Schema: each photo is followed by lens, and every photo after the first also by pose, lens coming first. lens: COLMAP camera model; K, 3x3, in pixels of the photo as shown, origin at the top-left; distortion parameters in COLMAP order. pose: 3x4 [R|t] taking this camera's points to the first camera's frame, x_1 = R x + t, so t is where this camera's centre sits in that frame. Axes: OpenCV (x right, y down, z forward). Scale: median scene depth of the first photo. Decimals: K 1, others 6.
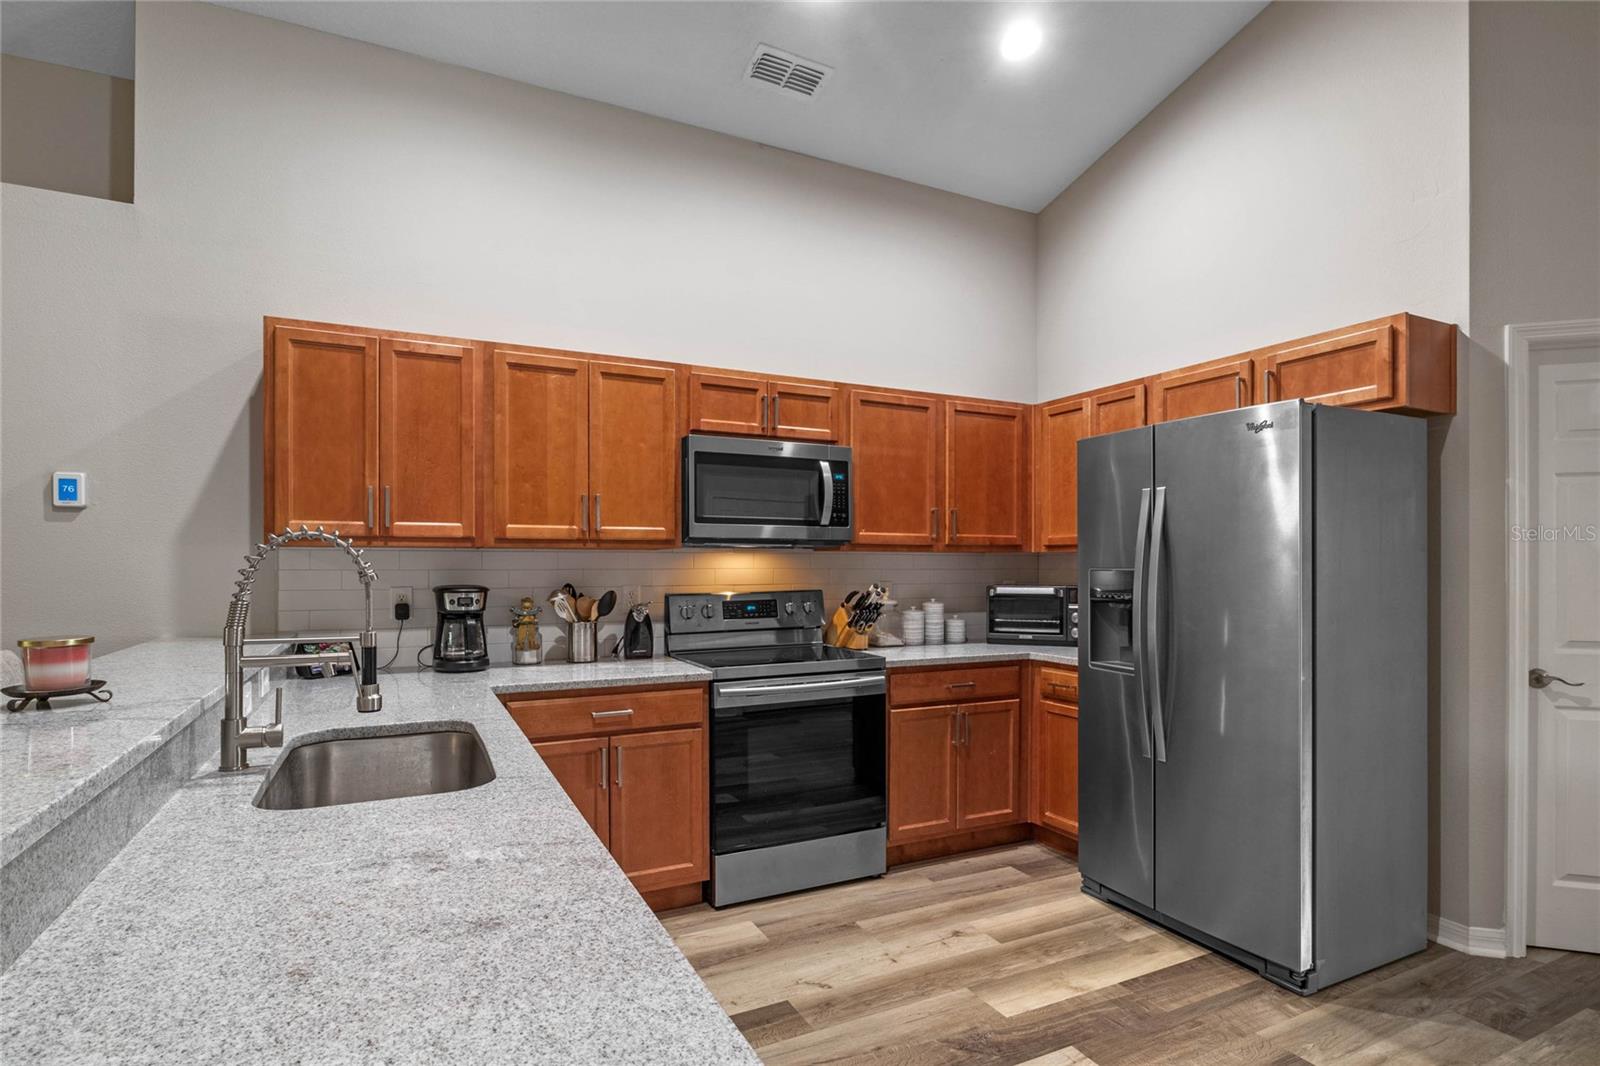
lens RADIAL K [[807.8, 0, 799.3], [0, 807.8, 565.8], [0, 0, 1]] dist [-0.006995, -0.000176]
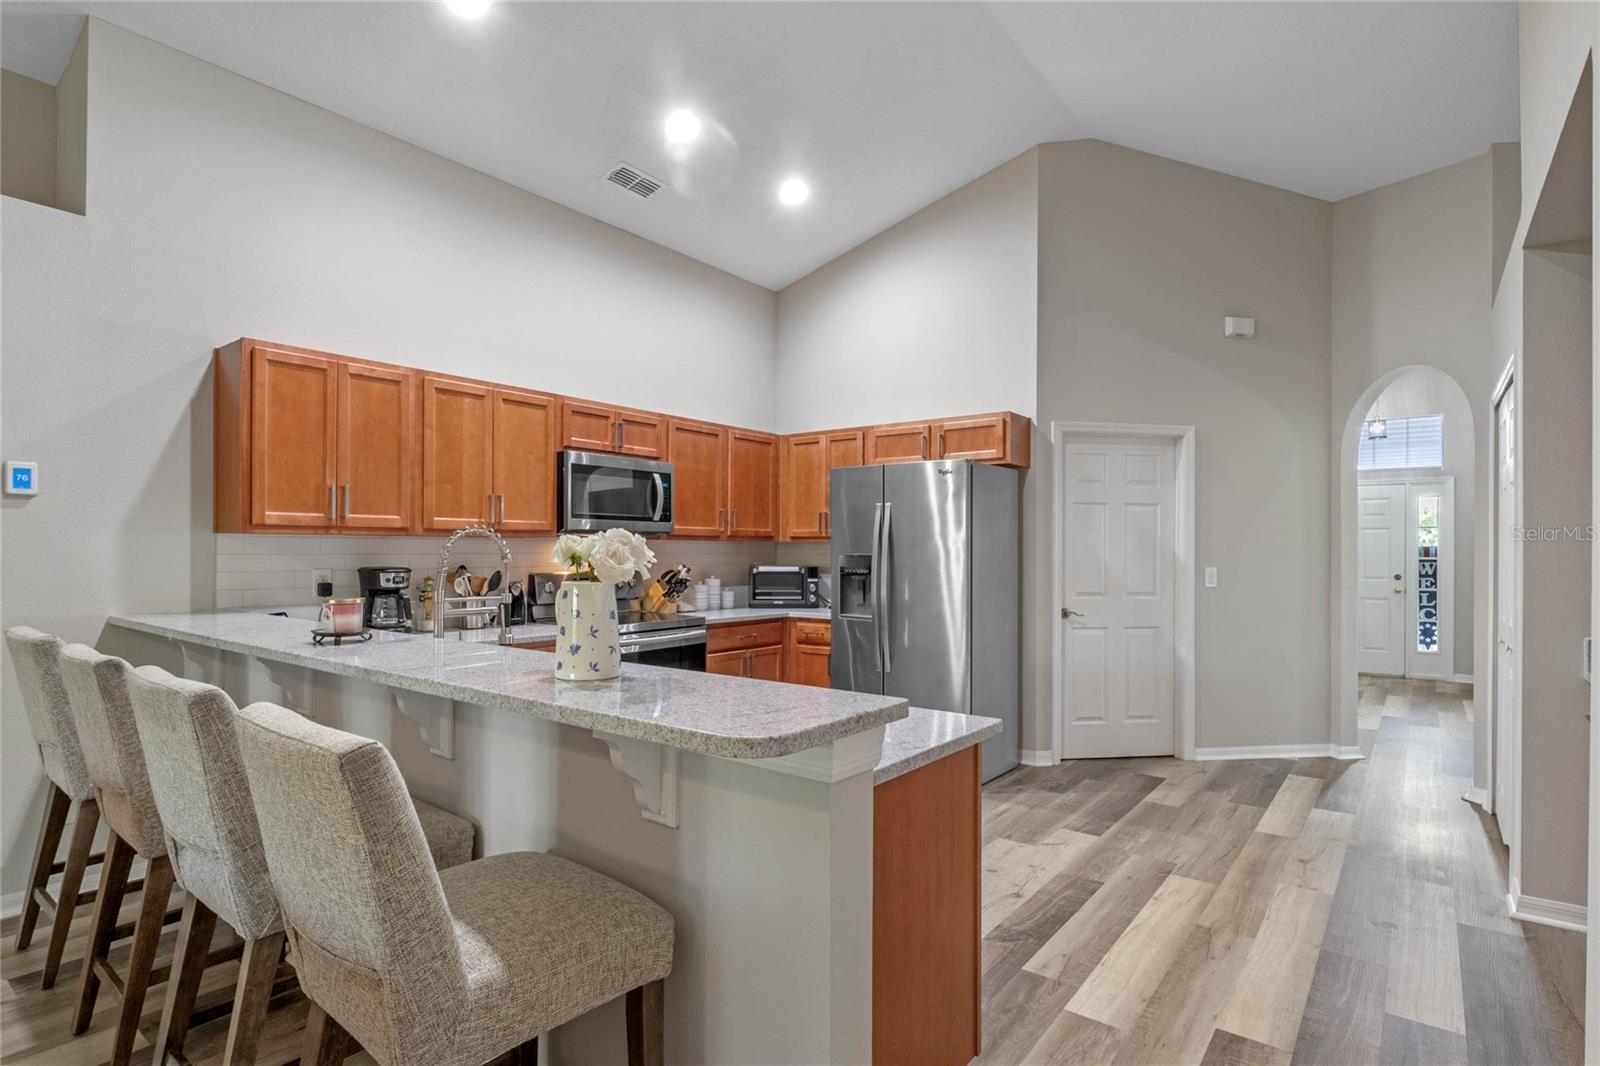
lens RADIAL K [[811.3, 0, 805.4], [0, 811.3, 546.9], [0, 0, 1]] dist [-0.009692, -0.000534]
pose [[0.897199, 0.004564, 0.441604, -0.368705], [-0.002652, 0.999984, -0.004945, -0.001039], [-0.441619, 0.003265, 0.897197, -0.343174]]
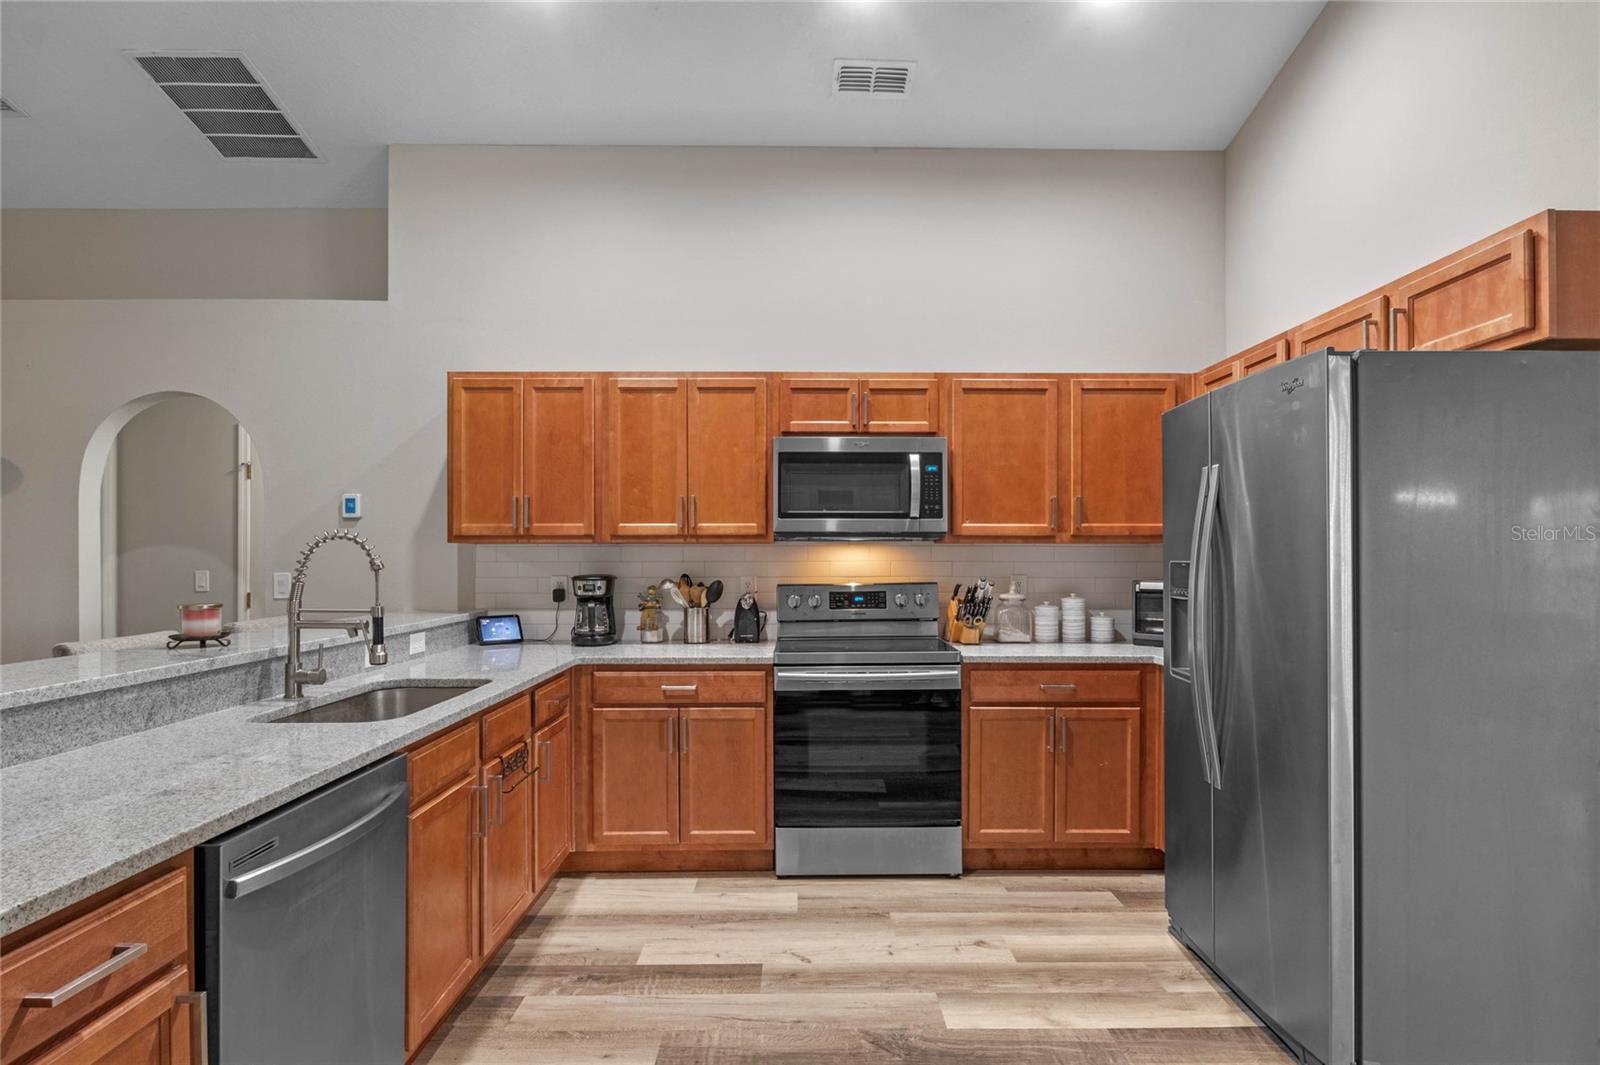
lens RADIAL K [[809.1, 0, 806.7], [0, 809.1, 554.7], [0, 0, 1]] dist [-0.004836, -0.000204]
pose [[0.900855, -0.003197, -0.434108, 0.374570], [0.000742, 0.999983, -0.005826, 0.001683], [0.434119, 0.004926, 0.900842, 0.041667]]
